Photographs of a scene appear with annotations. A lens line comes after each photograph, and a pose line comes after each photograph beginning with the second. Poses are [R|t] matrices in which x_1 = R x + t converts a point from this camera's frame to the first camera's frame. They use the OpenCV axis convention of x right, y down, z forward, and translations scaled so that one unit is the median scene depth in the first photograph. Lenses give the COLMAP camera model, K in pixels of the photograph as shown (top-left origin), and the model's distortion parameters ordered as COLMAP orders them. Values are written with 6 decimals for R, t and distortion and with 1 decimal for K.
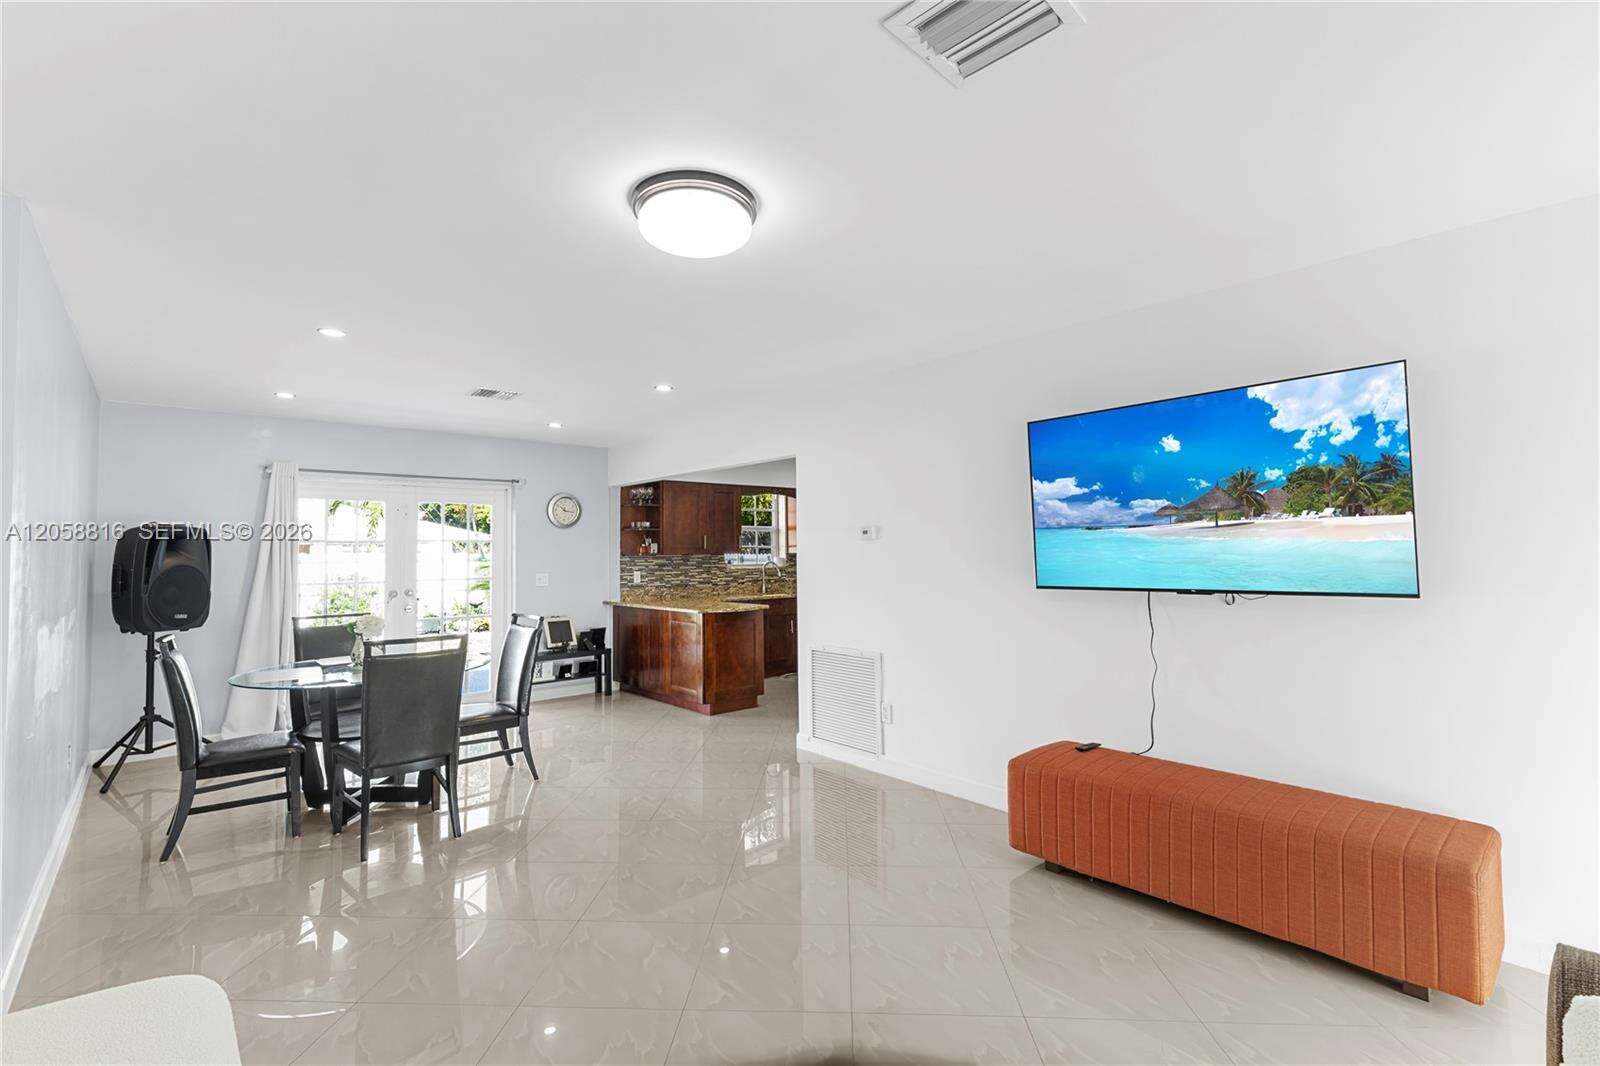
lens RADIAL K [[719.9, 0, 807.4], [0, 719.9, 528.9], [0, 0, 1]] dist [0.004000, -0.000761]
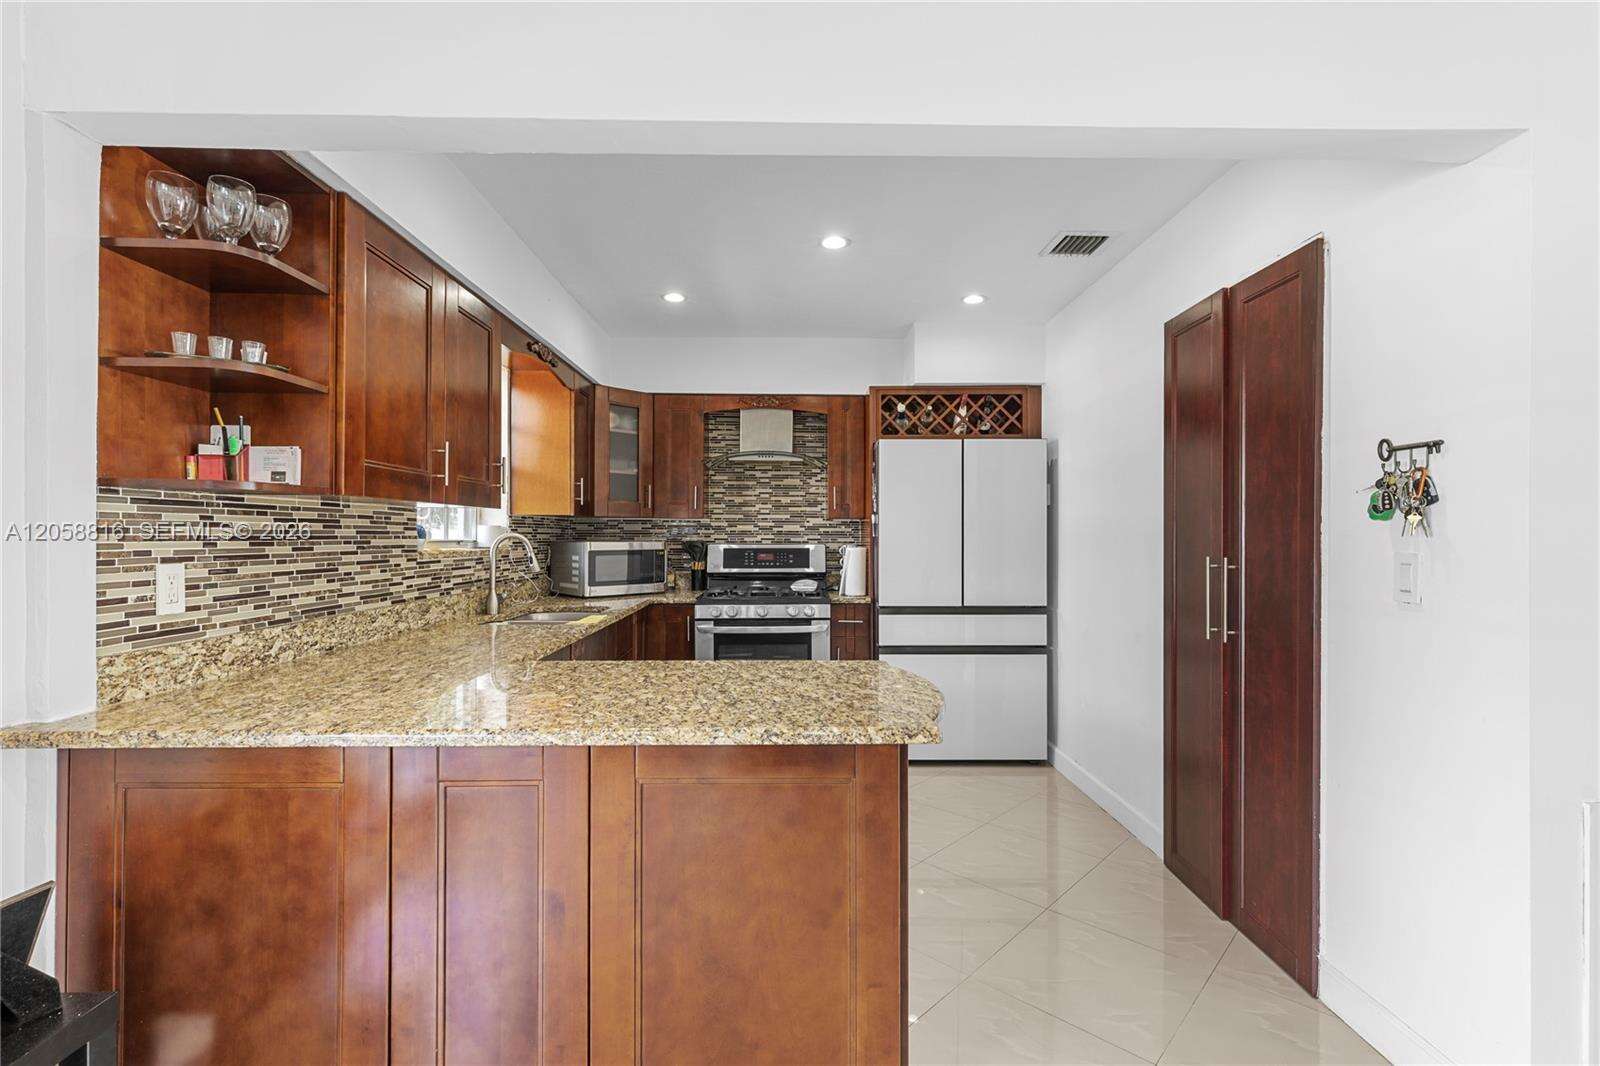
lens RADIAL K [[719.9, 0, 798.2], [0, 719.9, 536.7], [0, 0, 1]] dist [0.004000, -0.000761]
pose [[0.653640, 0.010985, 0.756726, -0.284565], [-0.033365, 0.999341, 0.014314, 0.041658], [-0.756070, -0.034604, 0.653576, 0.721385]]
